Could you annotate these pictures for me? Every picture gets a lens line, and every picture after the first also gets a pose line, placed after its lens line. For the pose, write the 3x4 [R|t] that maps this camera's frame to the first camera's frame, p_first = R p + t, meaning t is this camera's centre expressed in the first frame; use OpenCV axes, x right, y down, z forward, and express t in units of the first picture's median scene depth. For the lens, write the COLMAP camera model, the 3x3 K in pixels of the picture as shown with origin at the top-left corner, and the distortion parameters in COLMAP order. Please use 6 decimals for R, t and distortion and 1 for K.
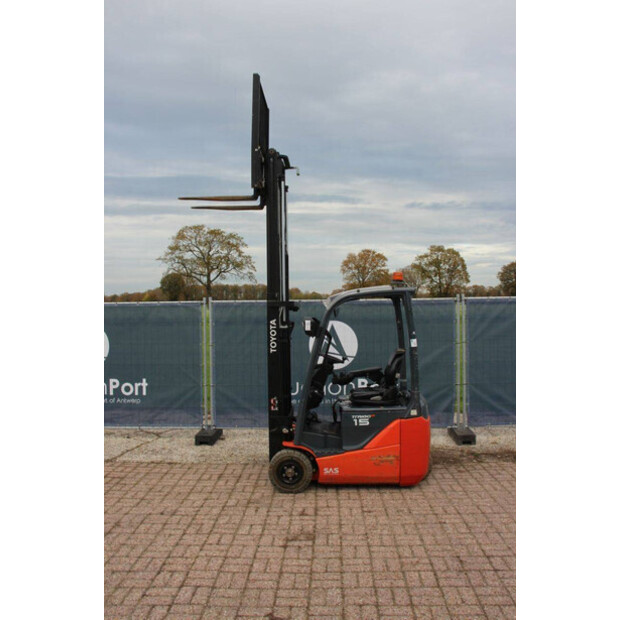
lens RADIAL K [[592.7, 0, 310.0], [0, 592.7, 310.0], [0, 0, 1]] dist [0.002891, 0.001170]
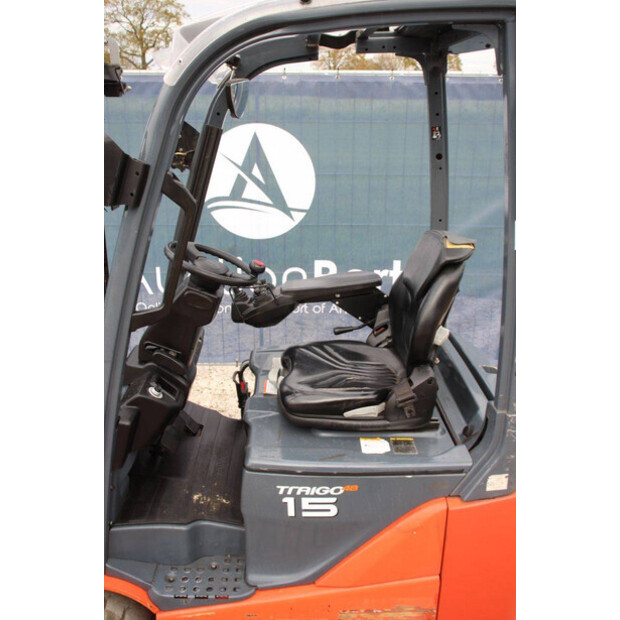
lens RADIAL K [[550.2, 0, 310.0], [0, 550.2, 310.0], [0, 0, 1]] dist [-0.011021, 0.013203]
pose [[0.998701, -0.007353, 0.050429, 0.015775], [-0.010755, 0.936840, 0.349592, 0.001839], [-0.049815, -0.349680, 0.935544, 0.167573]]
